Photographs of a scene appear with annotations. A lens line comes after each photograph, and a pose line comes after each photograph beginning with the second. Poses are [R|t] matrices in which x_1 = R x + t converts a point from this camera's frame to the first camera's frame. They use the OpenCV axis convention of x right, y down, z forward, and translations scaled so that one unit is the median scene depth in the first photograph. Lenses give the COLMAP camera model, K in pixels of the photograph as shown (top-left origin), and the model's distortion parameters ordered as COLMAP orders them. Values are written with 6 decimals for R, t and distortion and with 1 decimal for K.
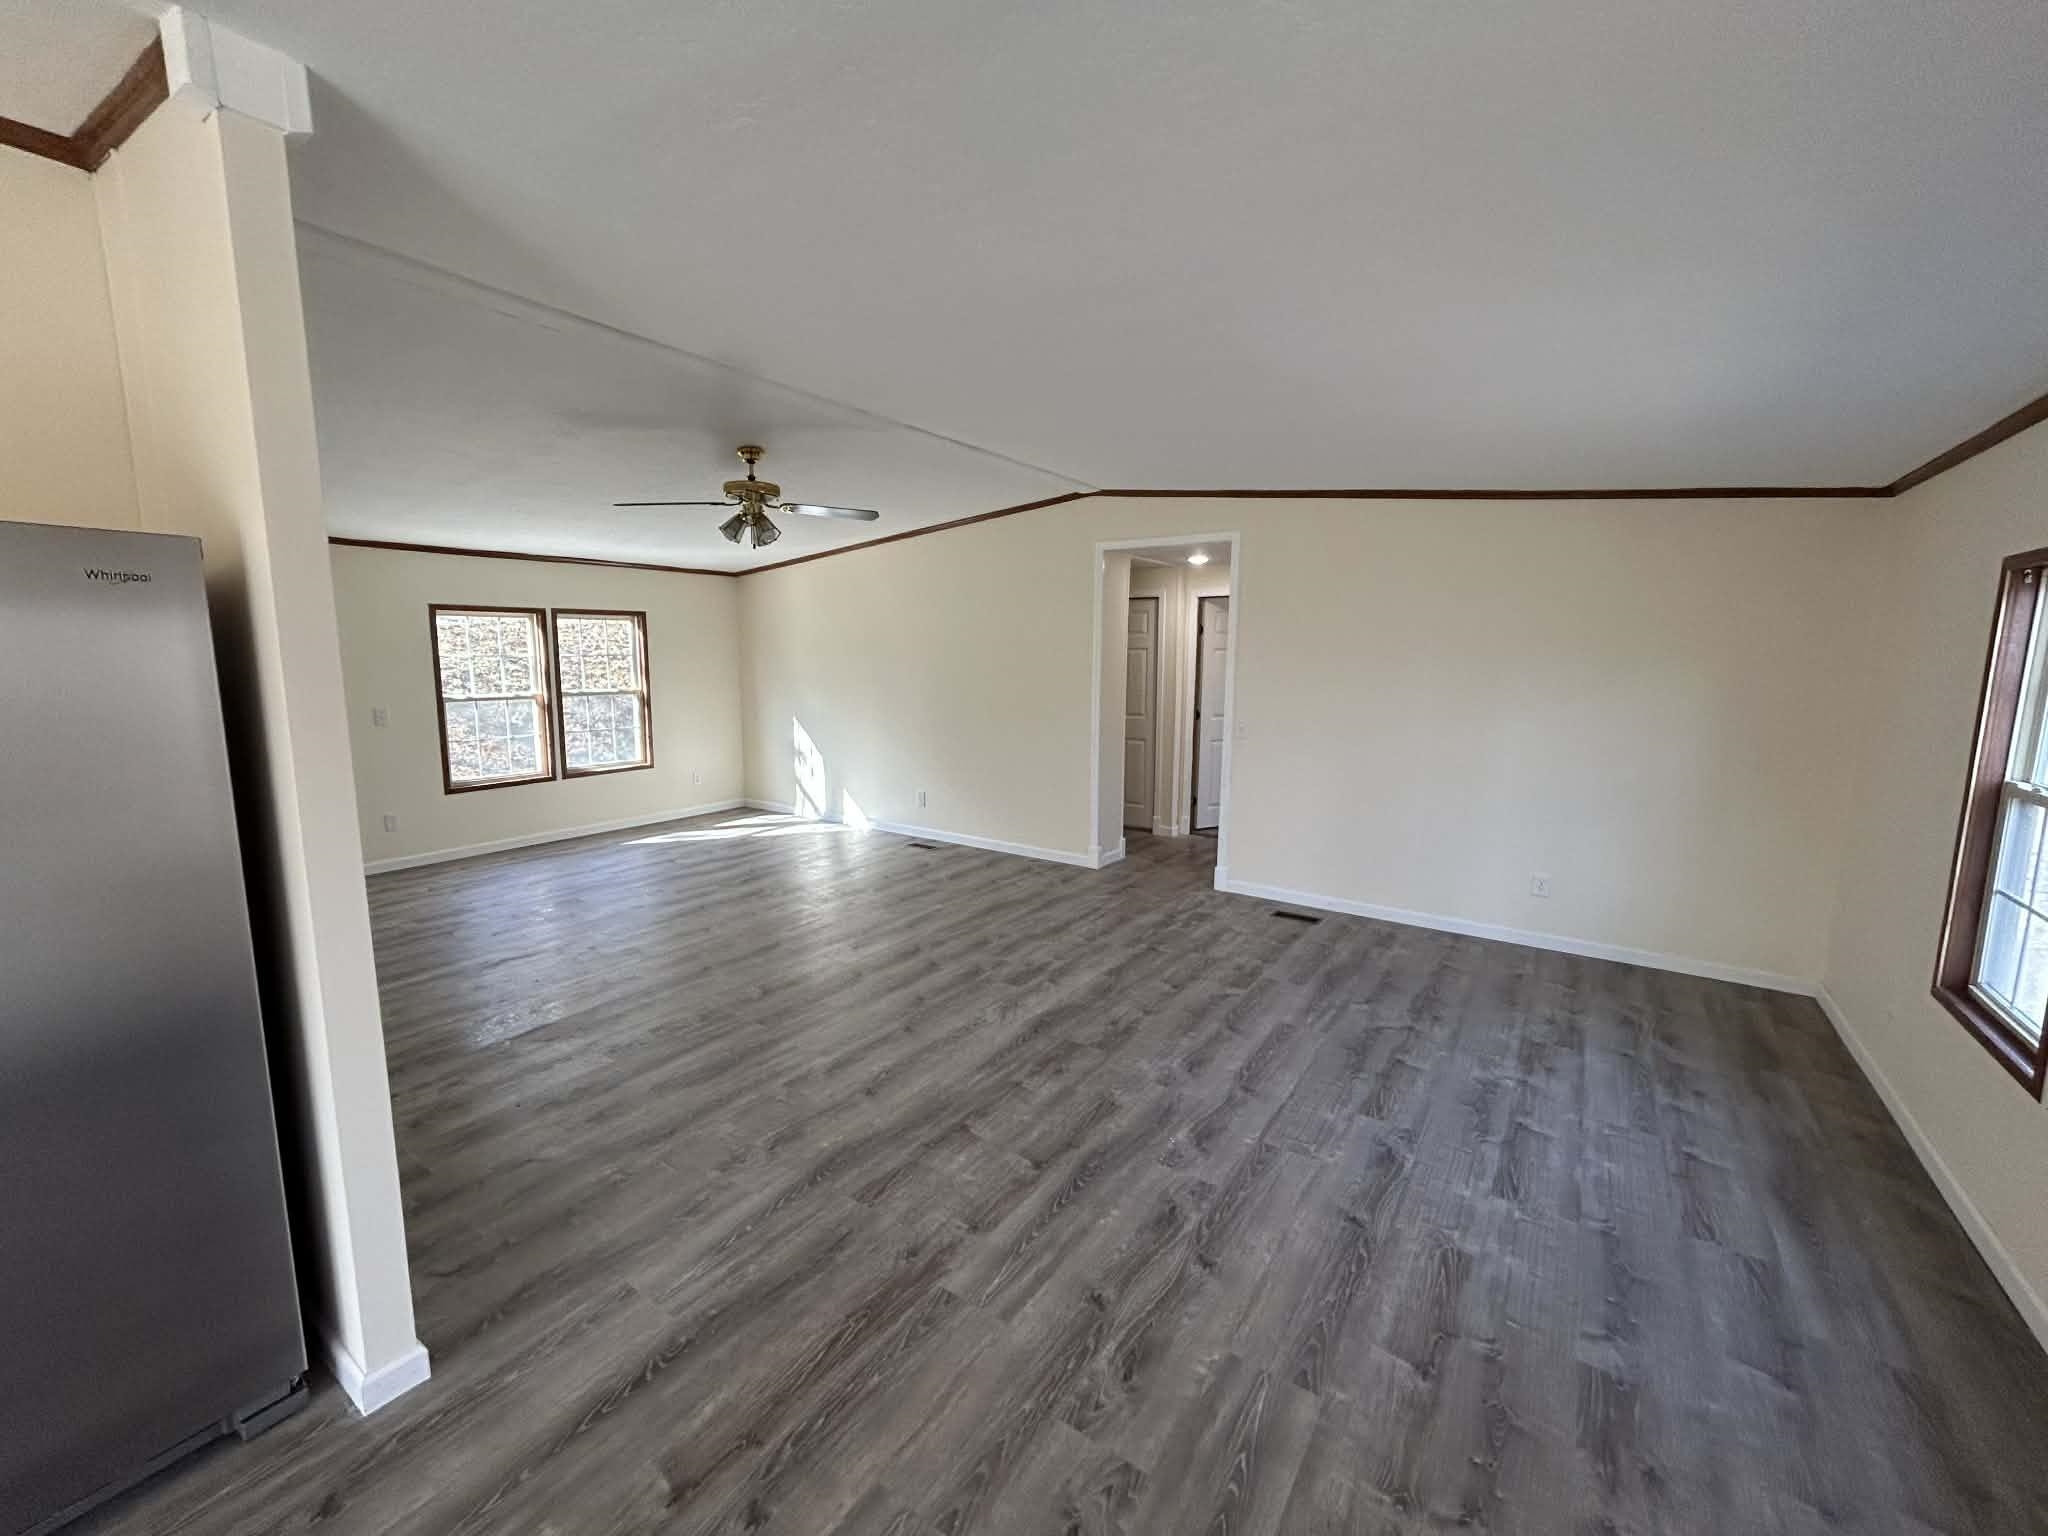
lens RADIAL K [[828.8, 0, 1027.1], [0, 828.8, 768.8], [0, 0, 1]] dist [-0.001602, 0.000374]
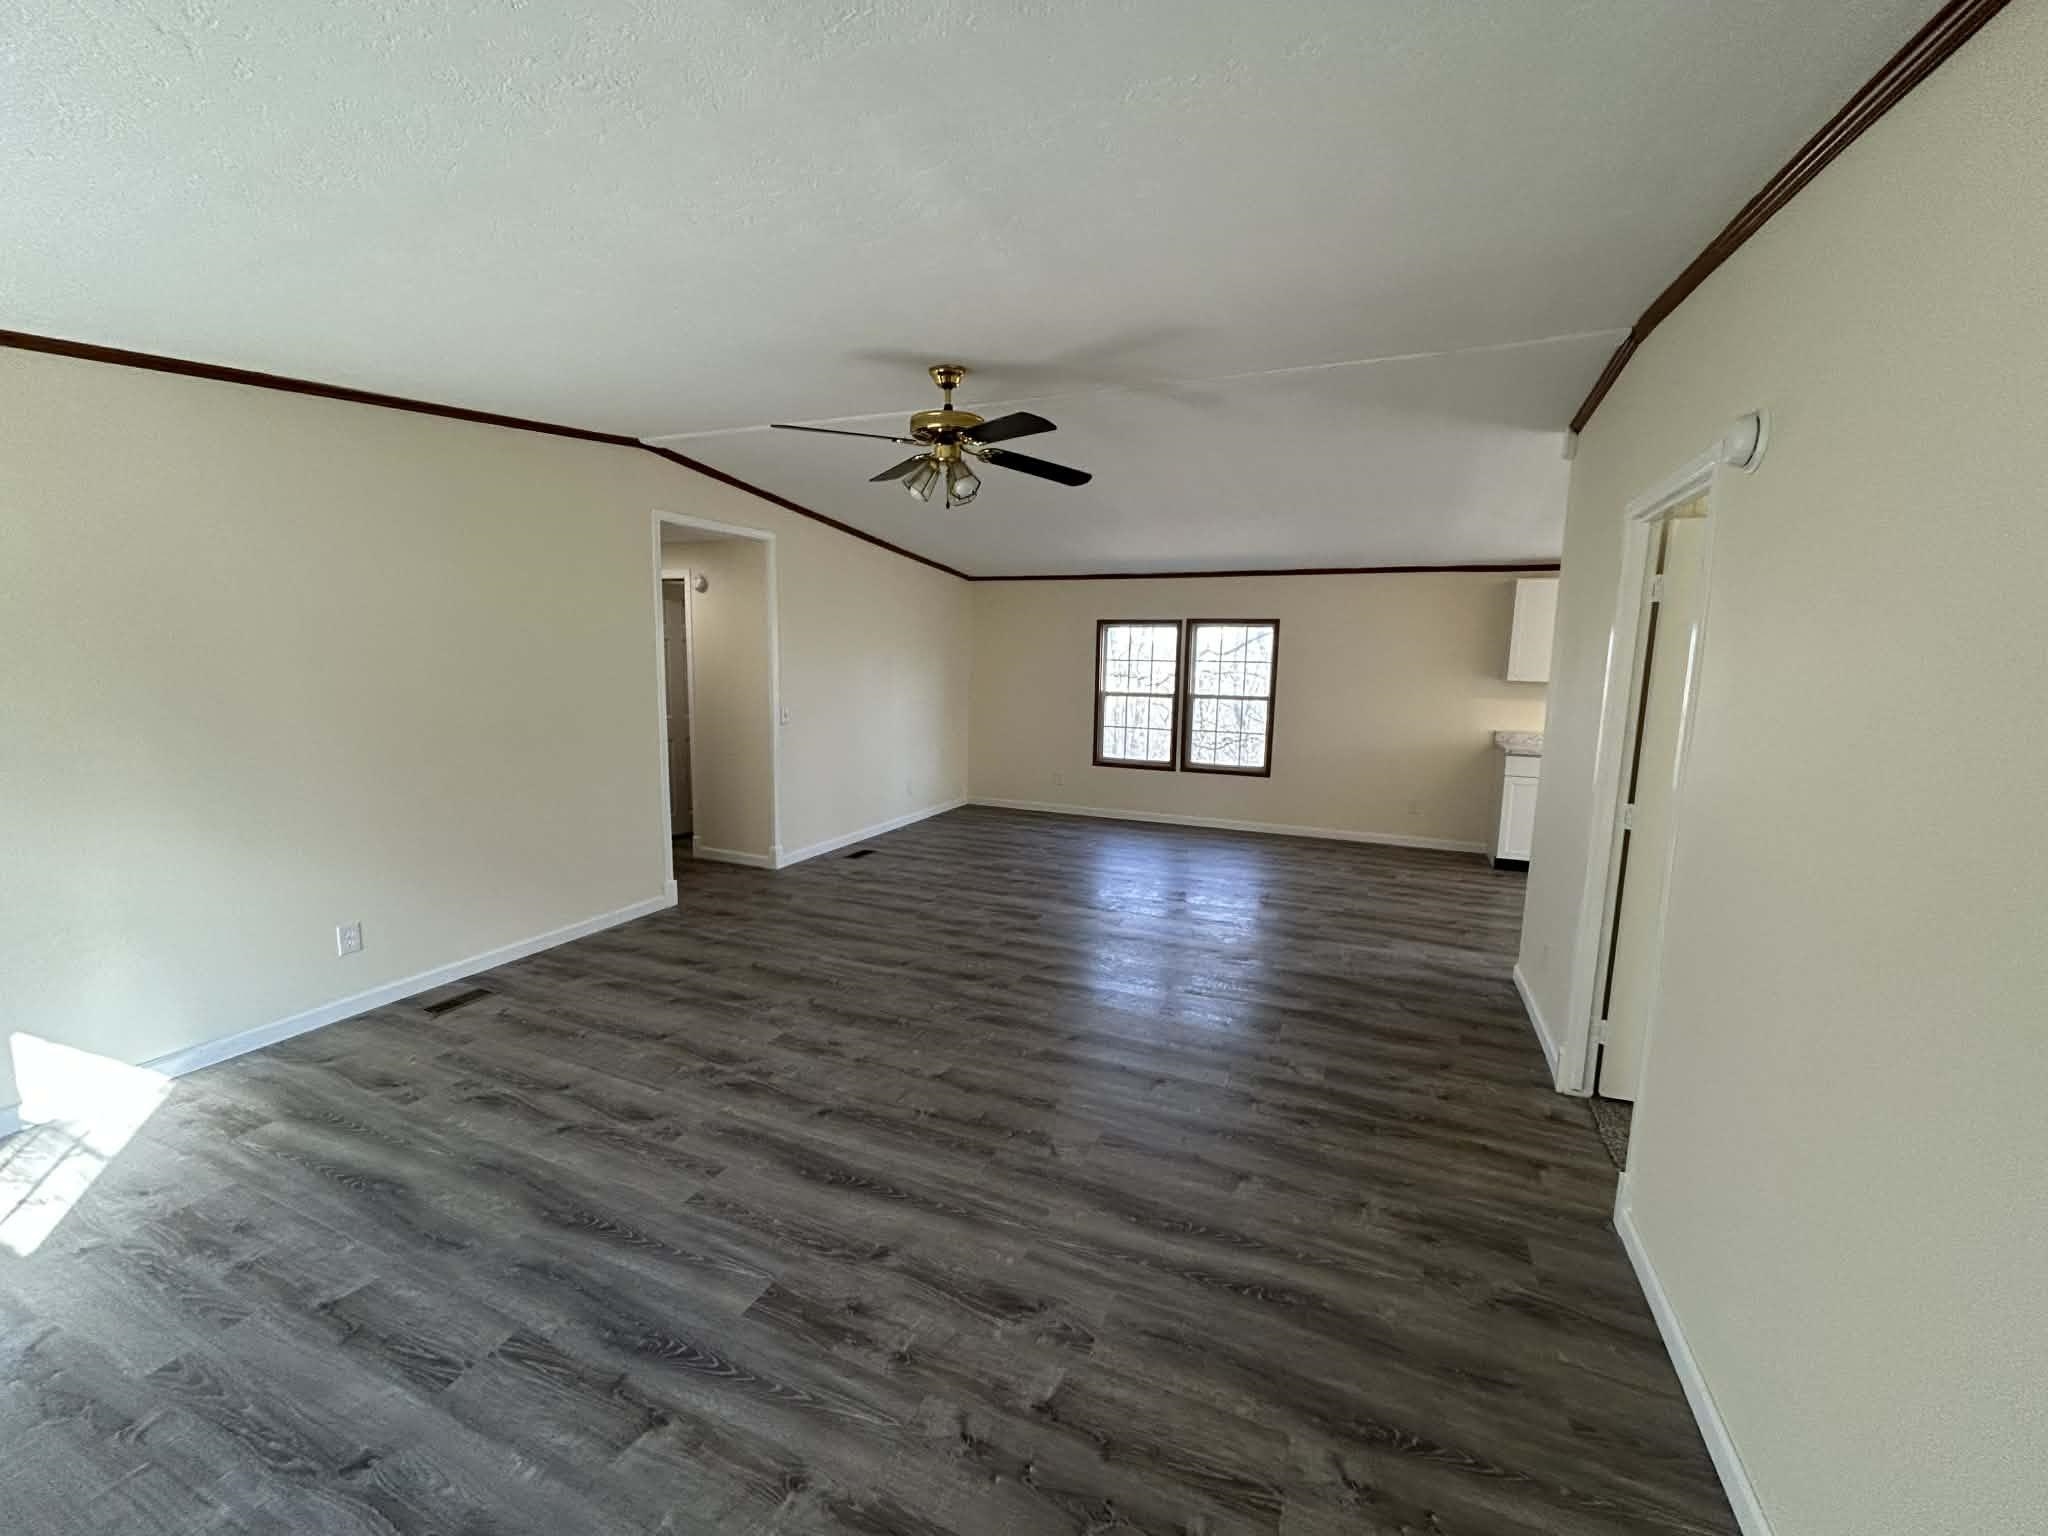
lens RADIAL K [[828.8, 0, 1024.4], [0, 828.8, 769.7], [0, 0, 1]] dist [-0.001602, 0.000374]
pose [[-0.194181, -0.149158, 0.969560, -1.004171], [0.121347, 0.977129, 0.174626, -0.149542], [-0.973431, 0.151562, -0.171640, 1.018432]]
